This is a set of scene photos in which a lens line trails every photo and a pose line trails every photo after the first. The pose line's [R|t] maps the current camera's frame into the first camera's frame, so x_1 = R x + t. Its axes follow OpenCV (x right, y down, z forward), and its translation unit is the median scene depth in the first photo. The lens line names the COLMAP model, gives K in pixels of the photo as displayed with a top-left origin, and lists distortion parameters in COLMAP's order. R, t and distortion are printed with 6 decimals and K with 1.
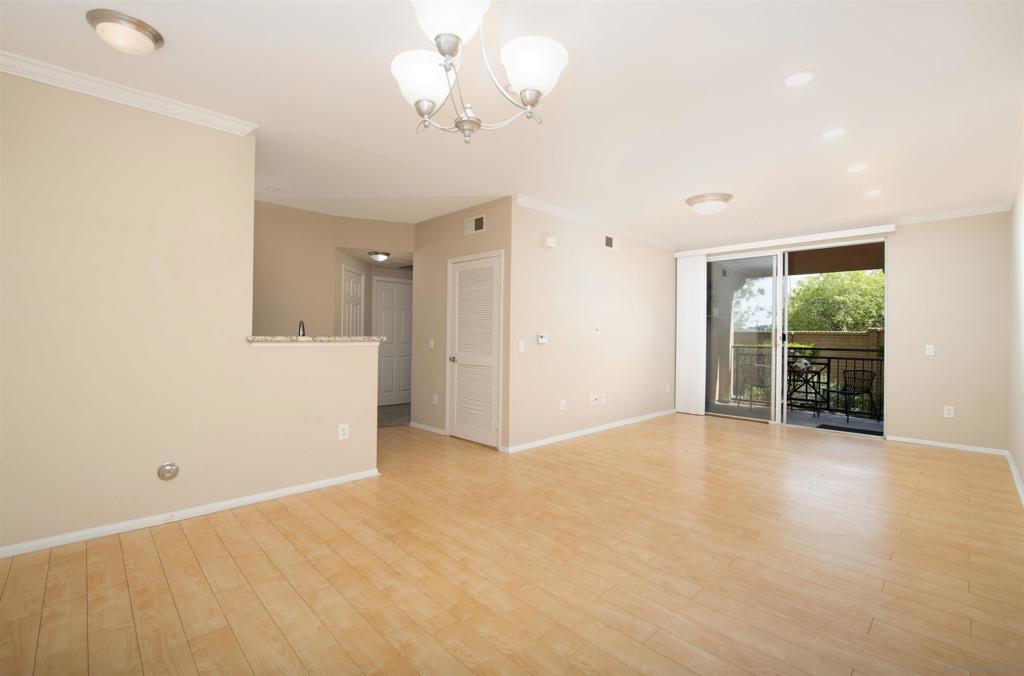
lens RADIAL K [[439.5, 0, 512.0], [0, 439.5, 338.0], [0, 0, 1]] dist [-0.000544, -0.000063]
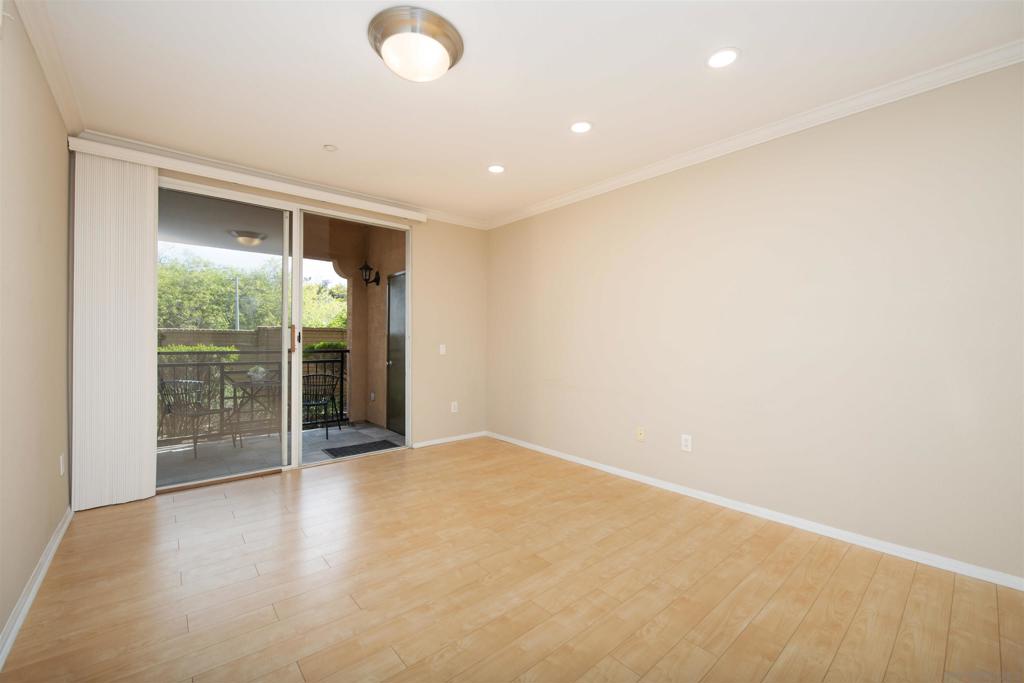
lens RADIAL K [[418.3, 0, 512.0], [0, 418.3, 341.5], [0, 0, 1]] dist [-0.002537, -0.000142]
pose [[0.079623, -0.016044, 0.996696, 0.005478], [0.005240, 0.999863, 0.015676, -0.003061], [-0.996811, 0.003975, 0.079696, 0.558548]]
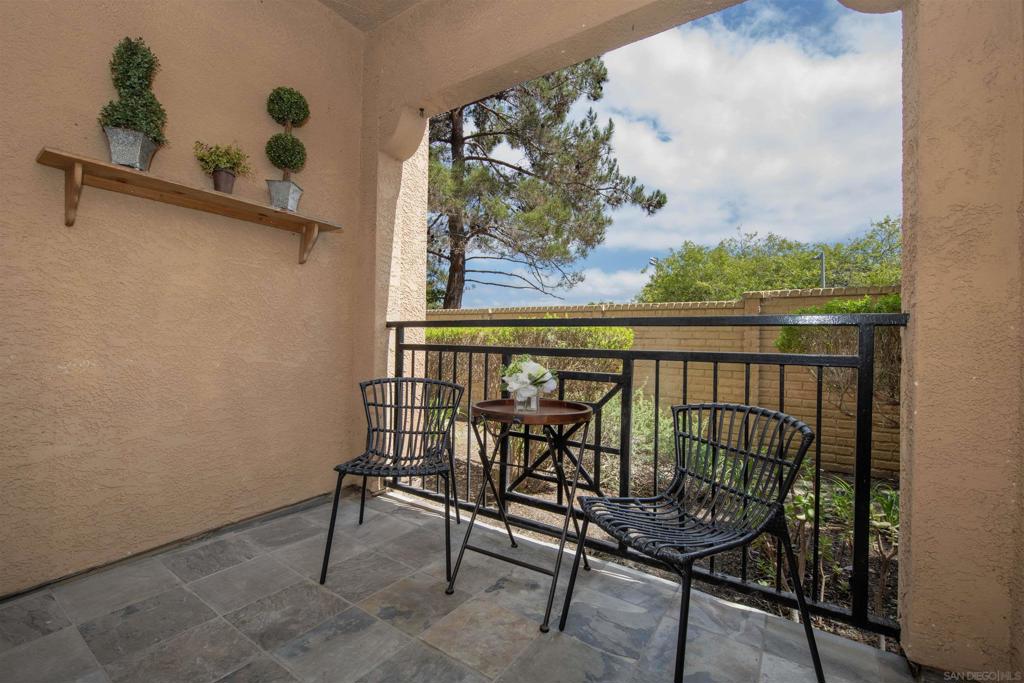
lens RADIAL K [[418.3, 0, 512.0], [0, 418.3, 341.5], [0, 0, 1]] dist [-0.002537, -0.000142]
pose [[0.977719, 0.000802, 0.209916, 0.643114], [-0.001719, 0.999990, 0.004183, 0.039110], [-0.209910, -0.004451, 0.977711, 0.826281]]
